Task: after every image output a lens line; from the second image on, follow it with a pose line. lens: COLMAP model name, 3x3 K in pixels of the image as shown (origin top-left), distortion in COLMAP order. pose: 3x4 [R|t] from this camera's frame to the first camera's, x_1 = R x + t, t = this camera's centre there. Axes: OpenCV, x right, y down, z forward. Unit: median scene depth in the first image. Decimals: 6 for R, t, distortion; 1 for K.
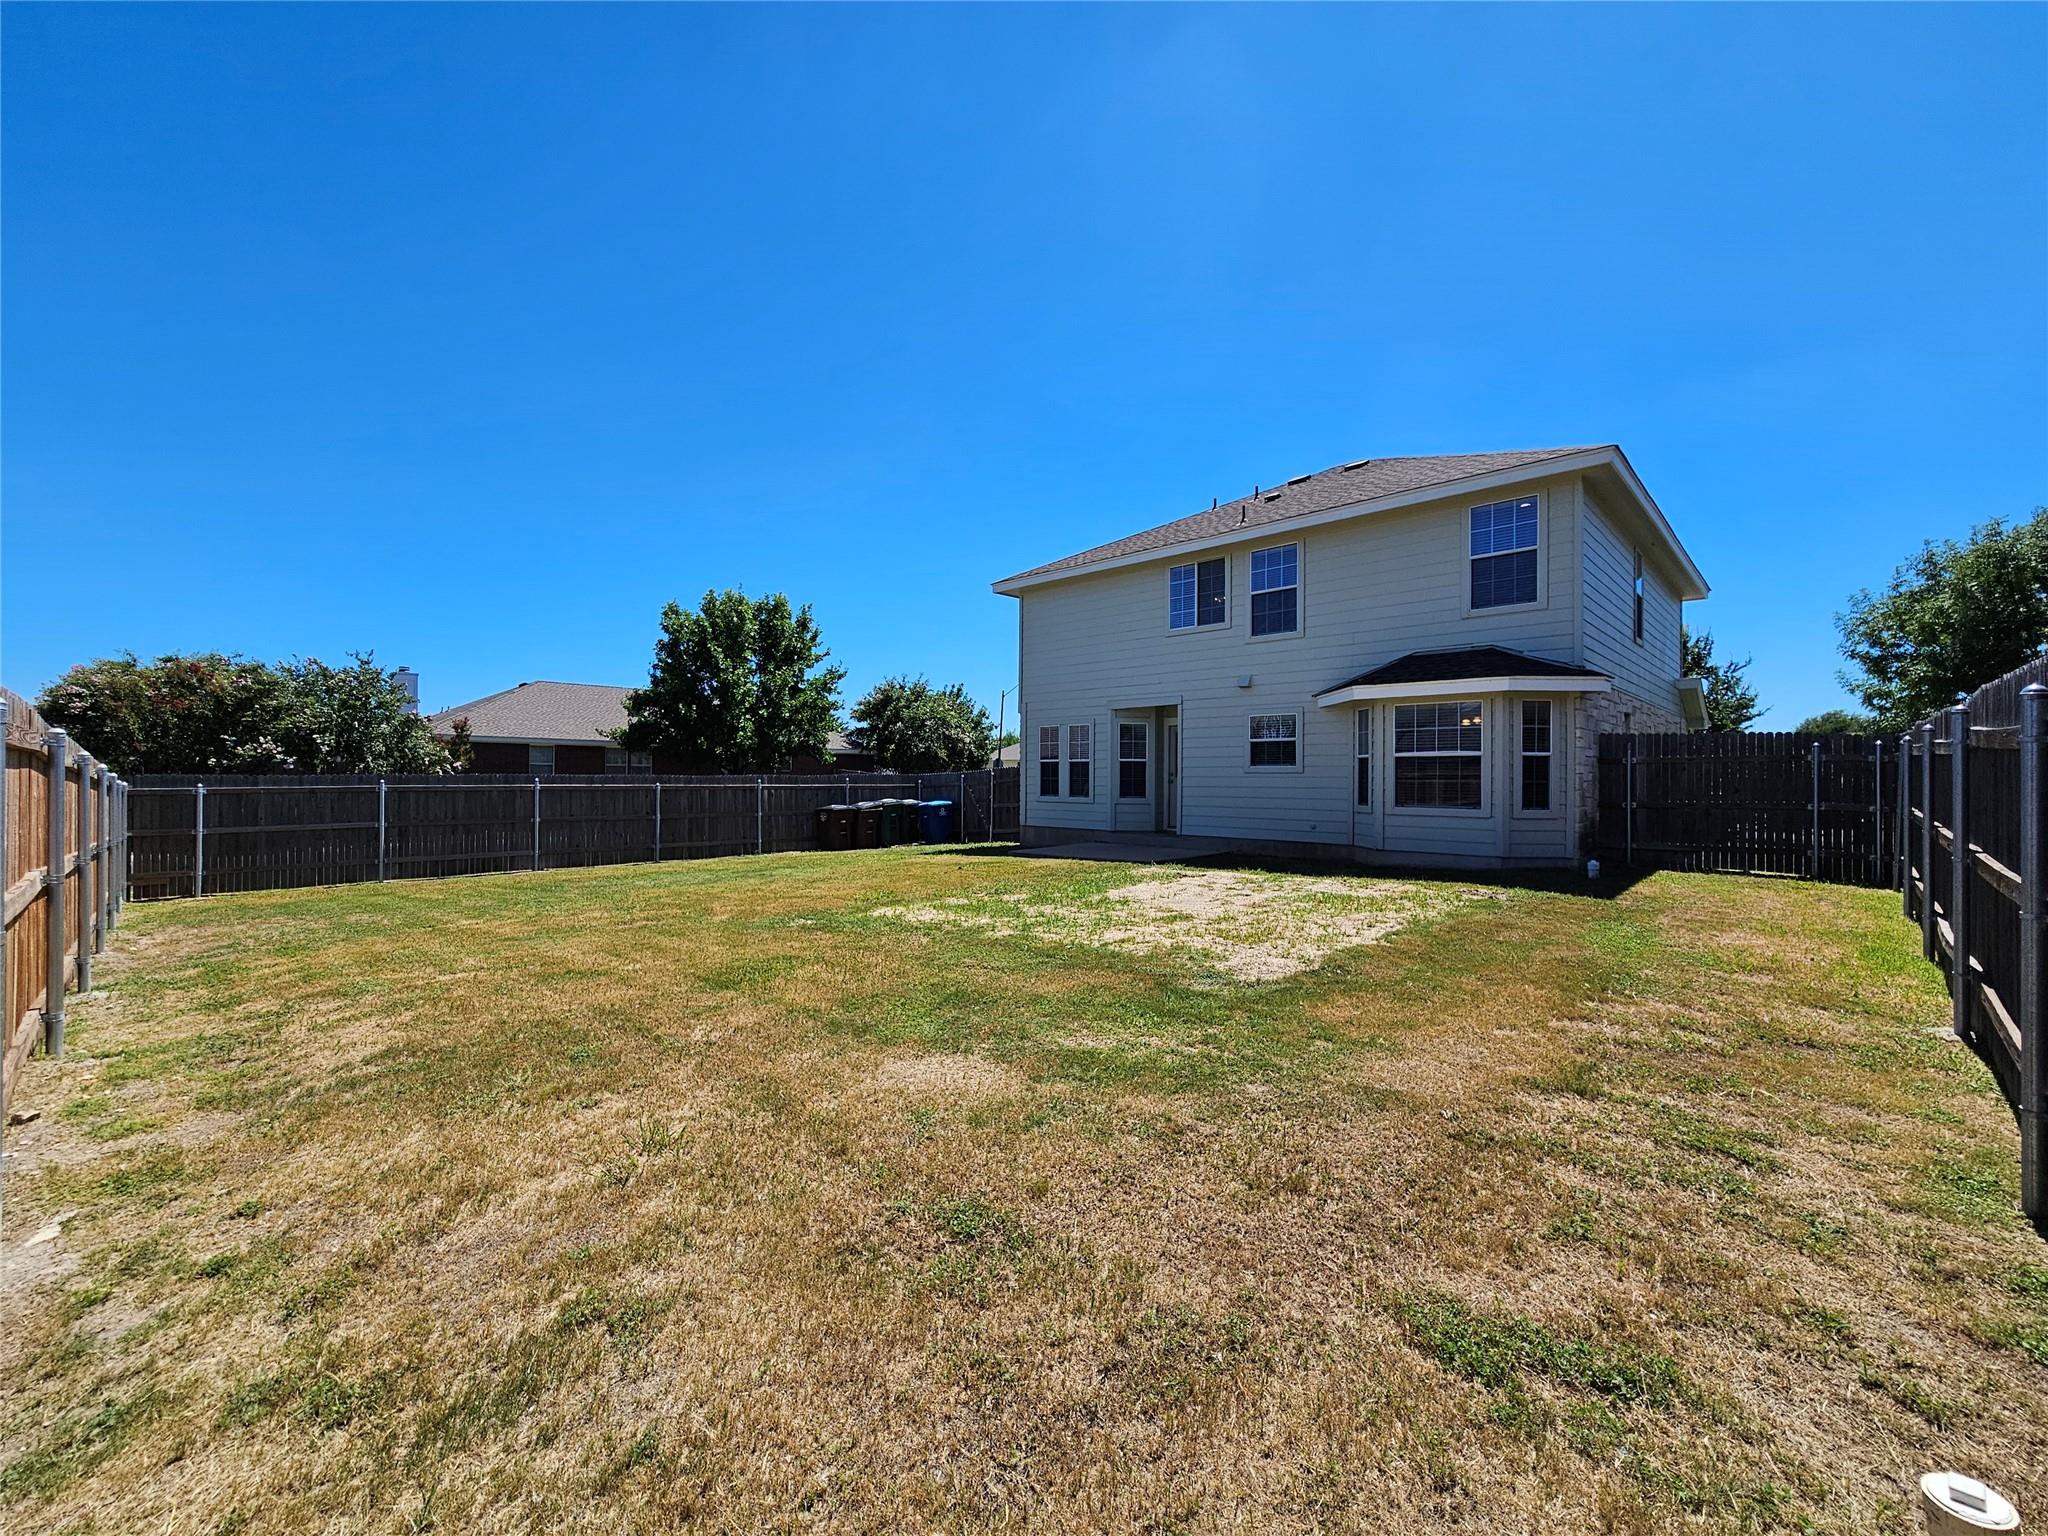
lens RADIAL K [[843.6, 0, 1022.7], [0, 843.6, 773.8], [0, 0, 1]] dist [-0.003101, 0.001167]
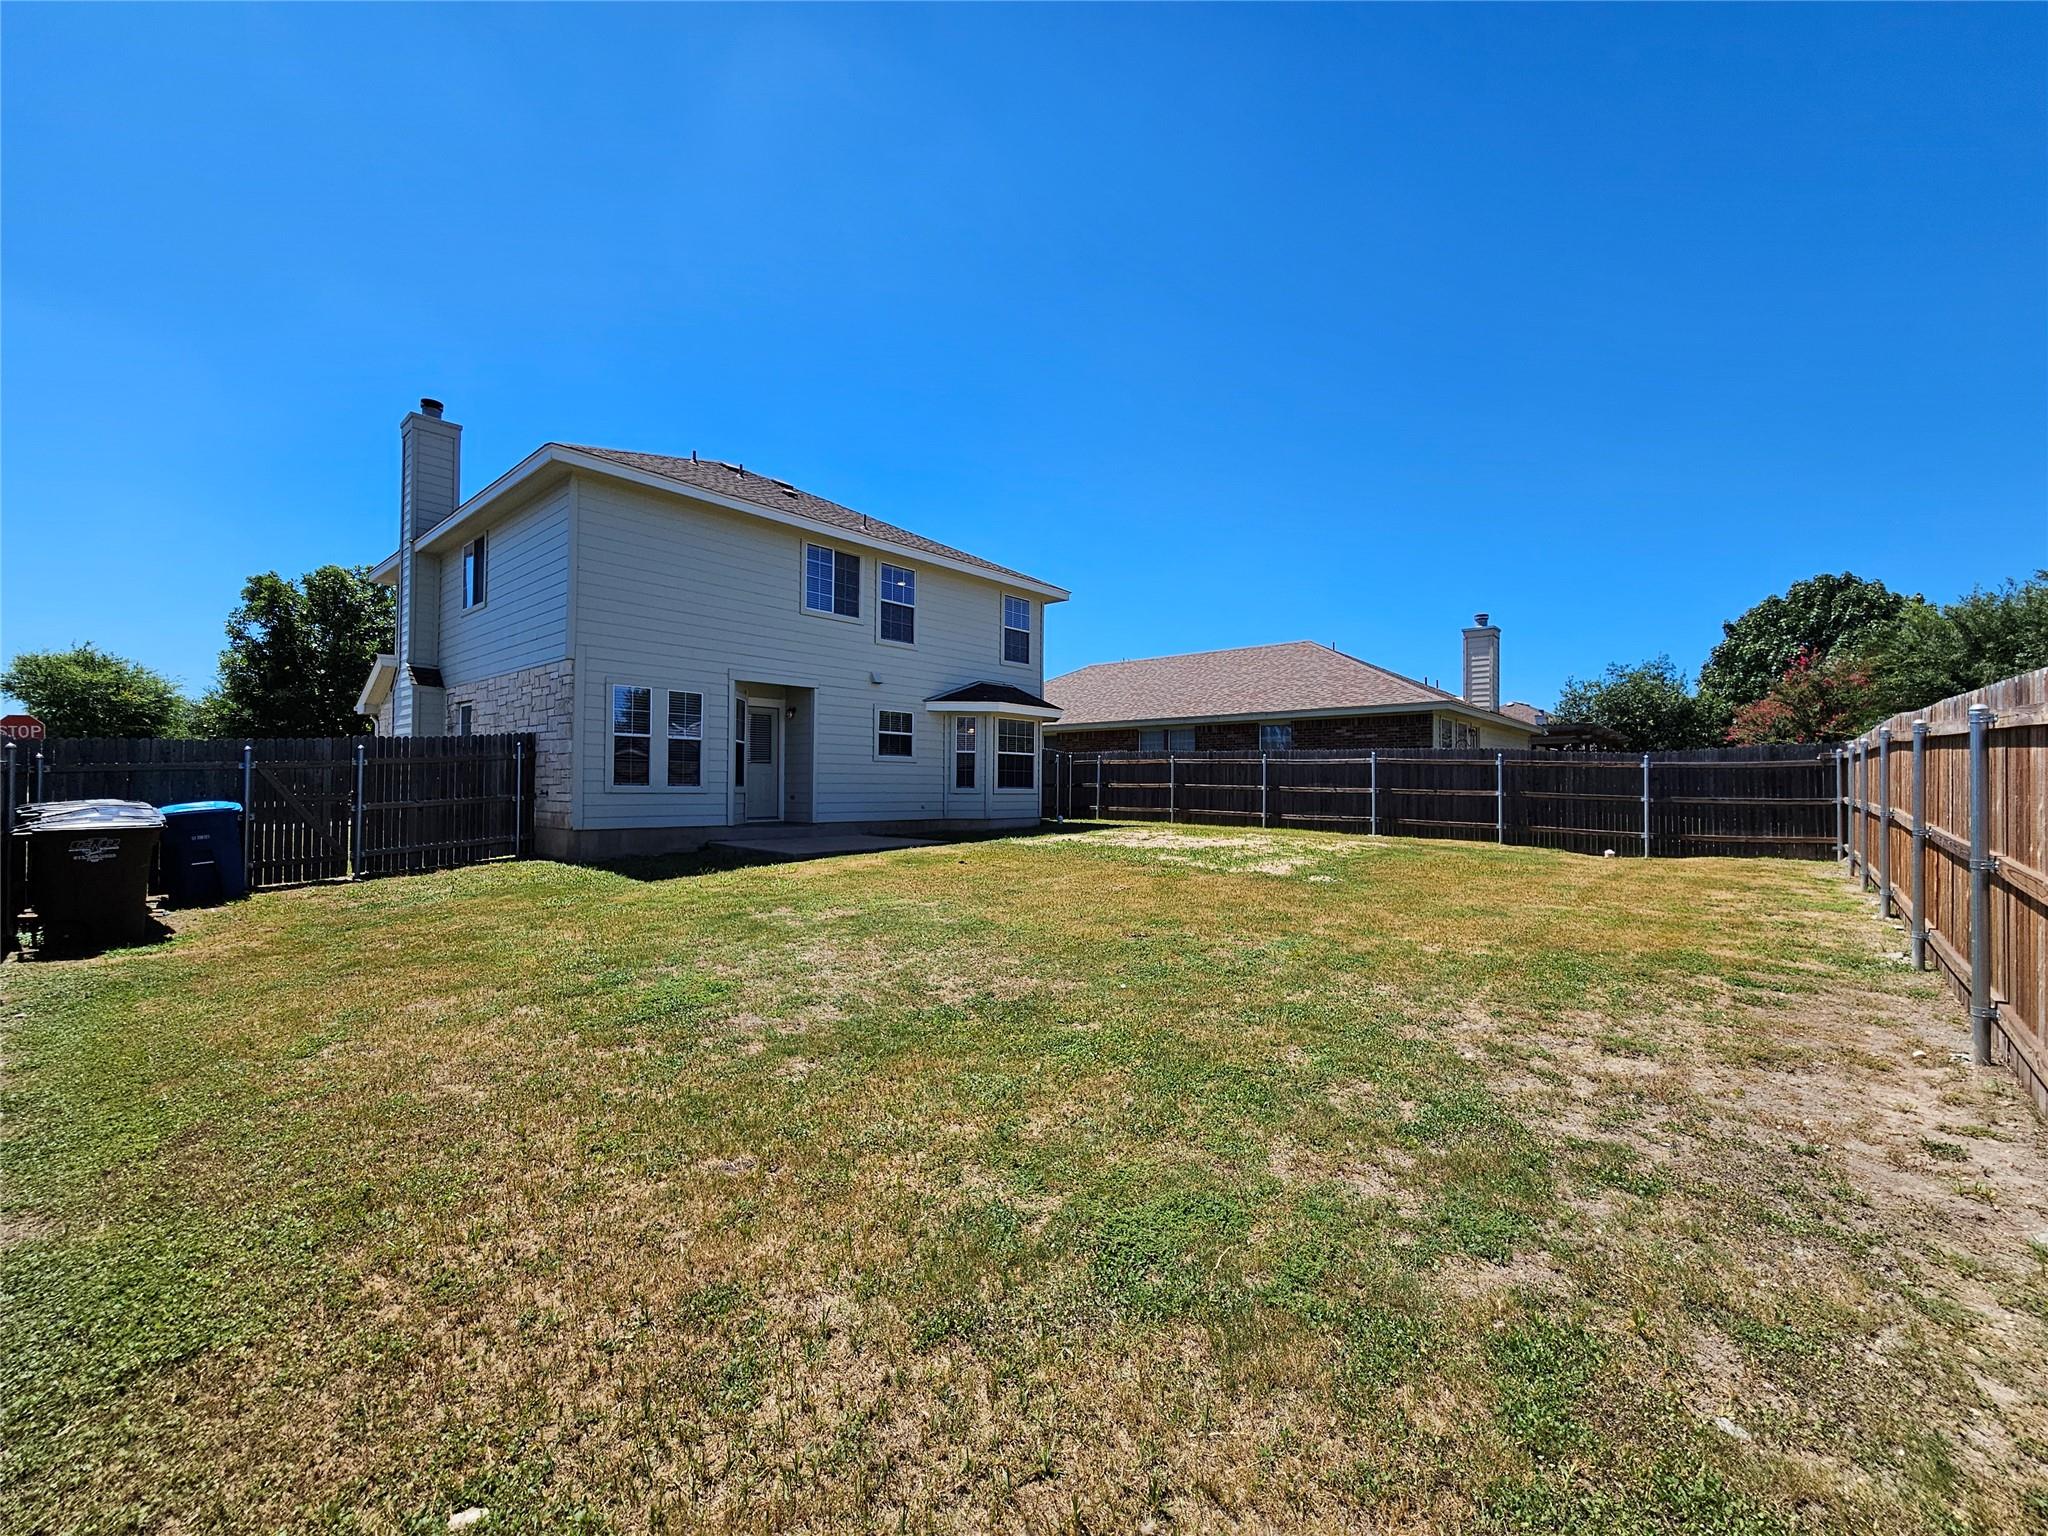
lens RADIAL K [[843.6, 0, 1022.7], [0, 843.6, 773.8], [0, 0, 1]] dist [-0.003101, 0.001167]
pose [[-0.040520, -0.003832, 0.999171, -0.833269], [-0.026368, 0.999648, 0.002764, 0.007647], [-0.998831, -0.026234, -0.040607, 0.837138]]
